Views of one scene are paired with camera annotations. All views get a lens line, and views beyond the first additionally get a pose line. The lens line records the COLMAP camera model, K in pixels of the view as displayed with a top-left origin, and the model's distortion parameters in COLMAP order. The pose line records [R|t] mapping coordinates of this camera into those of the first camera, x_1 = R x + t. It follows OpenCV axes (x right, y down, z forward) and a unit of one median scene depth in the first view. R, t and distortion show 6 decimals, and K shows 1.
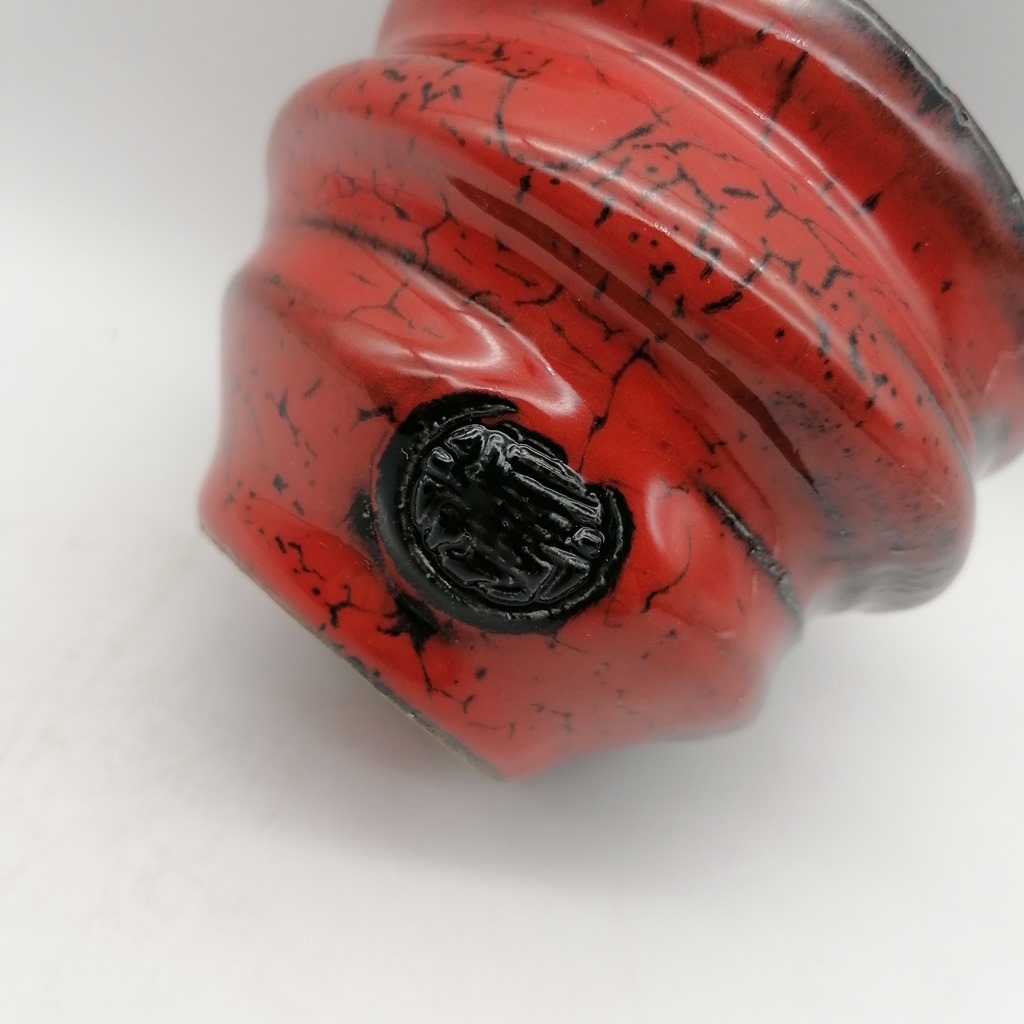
lens RADIAL K [[1122.1, 0, 512.0], [0, 1122.1, 512.0], [0, 0, 1]] dist [0.083915, -0.210152]
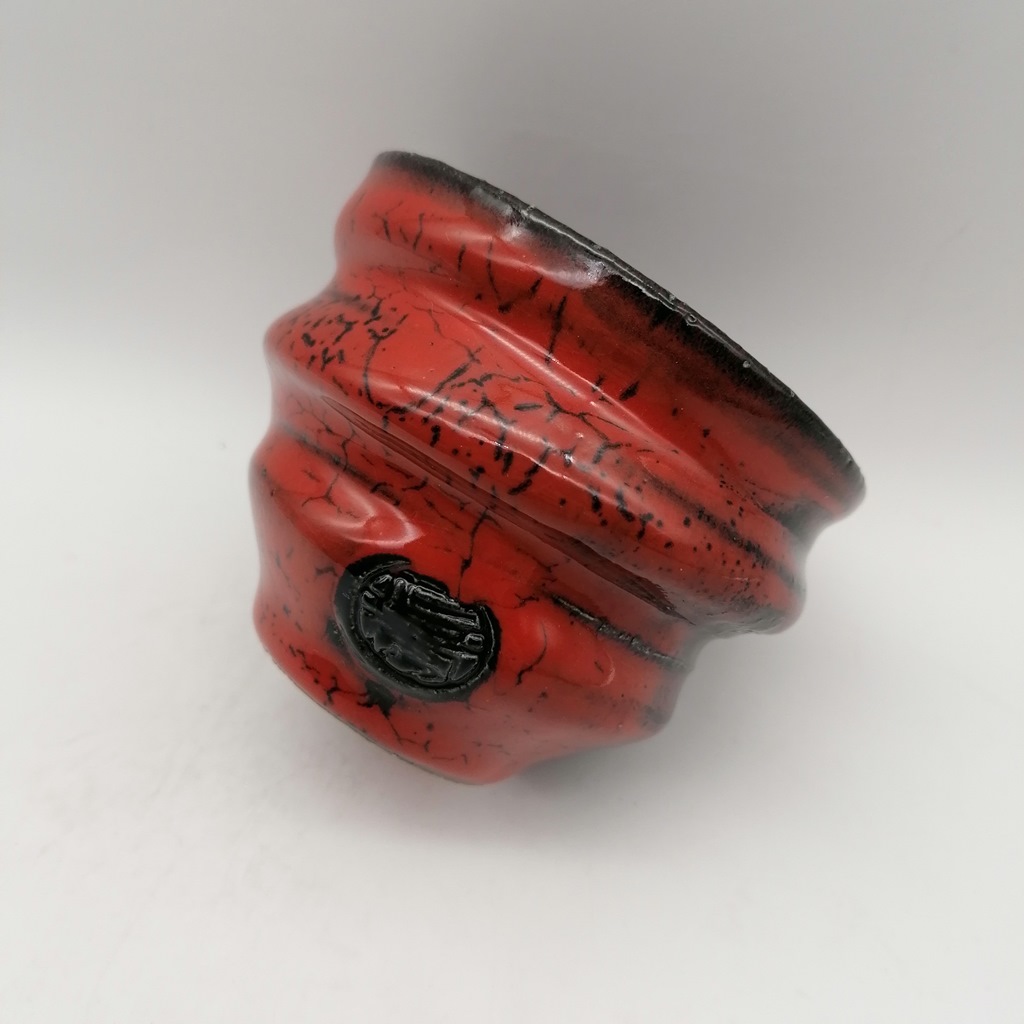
lens RADIAL K [[1096.7, 0, 492.0], [0, 1096.7, 525.4], [0, 0, 1]] dist [0.121876, -0.005221]
pose [[0.970302, -0.112519, -0.214132, 0.416574], [0.131151, 0.988533, 0.074847, -0.228511], [0.203255, -0.100708, 0.973933, -0.381459]]
